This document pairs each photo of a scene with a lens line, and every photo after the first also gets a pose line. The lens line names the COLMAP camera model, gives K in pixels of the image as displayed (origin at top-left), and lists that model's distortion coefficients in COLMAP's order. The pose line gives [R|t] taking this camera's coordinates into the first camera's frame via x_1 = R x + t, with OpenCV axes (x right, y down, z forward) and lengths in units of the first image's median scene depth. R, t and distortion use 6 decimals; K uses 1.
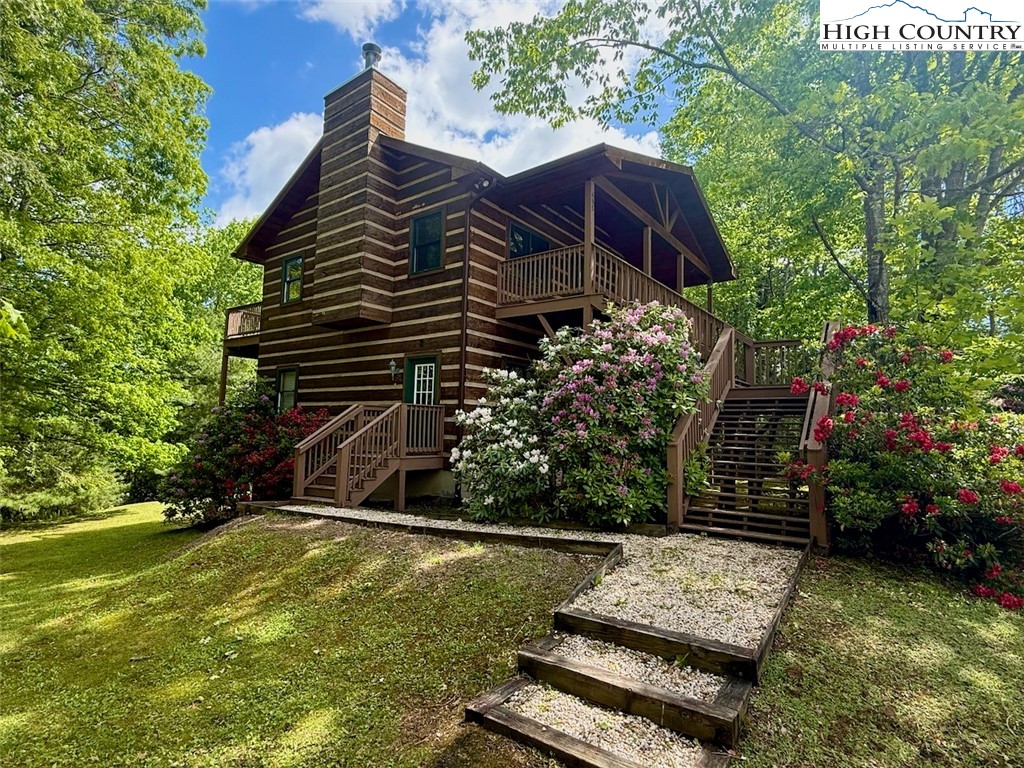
lens RADIAL K [[516.2, 0, 513.6], [0, 516.2, 384.4], [0, 0, 1]] dist [-0.004551, -0.000309]
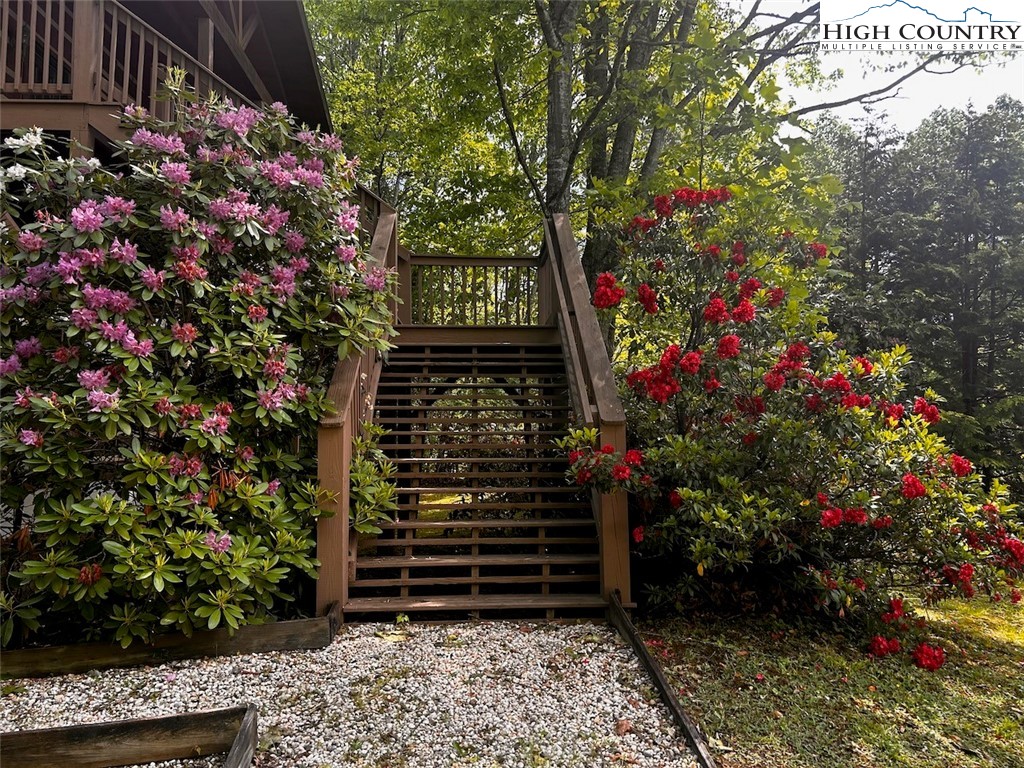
lens RADIAL K [[793.2, 0, 510.3], [0, 793.2, 386.4], [0, 0, 1]] dist [0.025250, -0.002081]
pose [[0.779025, 0.009951, 0.626913, 0.006230], [-0.029561, 0.999345, 0.020871, 0.067440], [-0.626295, -0.034791, 0.778809, 0.387863]]
